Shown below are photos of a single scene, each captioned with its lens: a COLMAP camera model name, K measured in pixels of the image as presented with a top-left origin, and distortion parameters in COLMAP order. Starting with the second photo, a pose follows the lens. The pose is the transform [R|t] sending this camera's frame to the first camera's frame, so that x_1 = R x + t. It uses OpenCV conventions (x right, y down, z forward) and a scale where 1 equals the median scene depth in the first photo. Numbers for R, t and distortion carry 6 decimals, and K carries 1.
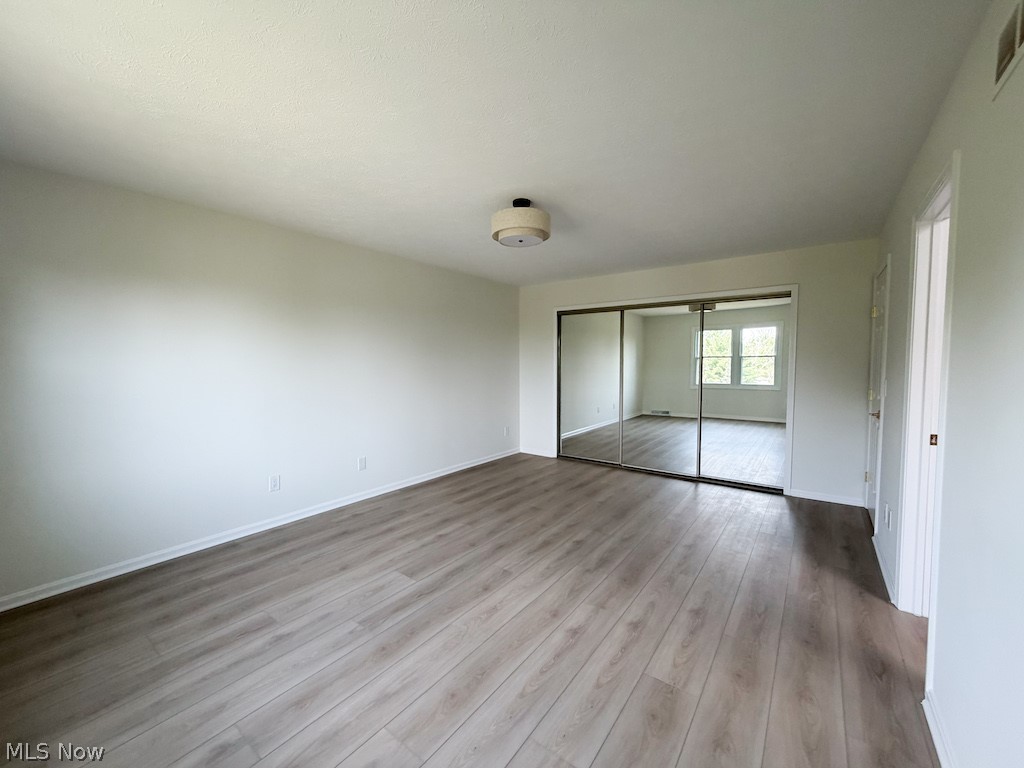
lens RADIAL K [[415.0, 0, 506.6], [0, 415.0, 388.3], [0, 0, 1]] dist [0.001937, 0.001083]
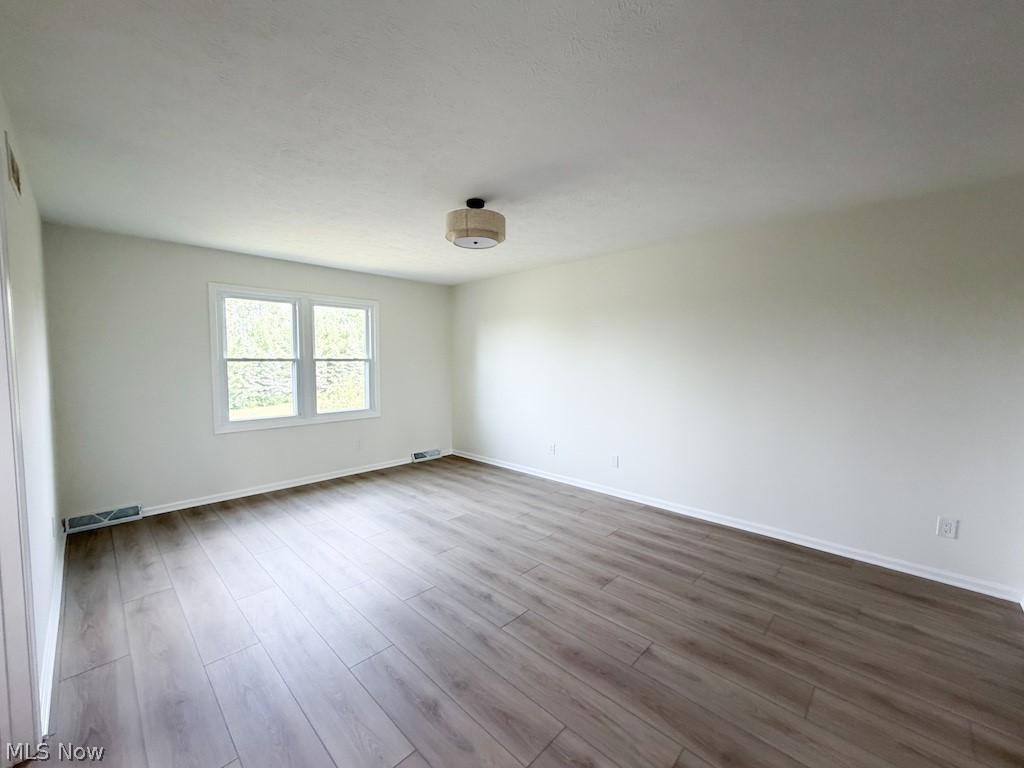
lens RADIAL K [[415.0, 0, 506.6], [0, 415.0, 388.3], [0, 0, 1]] dist [0.001937, 0.001083]
pose [[-0.133282, 0.070688, -0.988554, 0.933138], [-0.068258, 0.994430, 0.080311, -0.086109], [0.988725, 0.078181, -0.127715, 1.131614]]
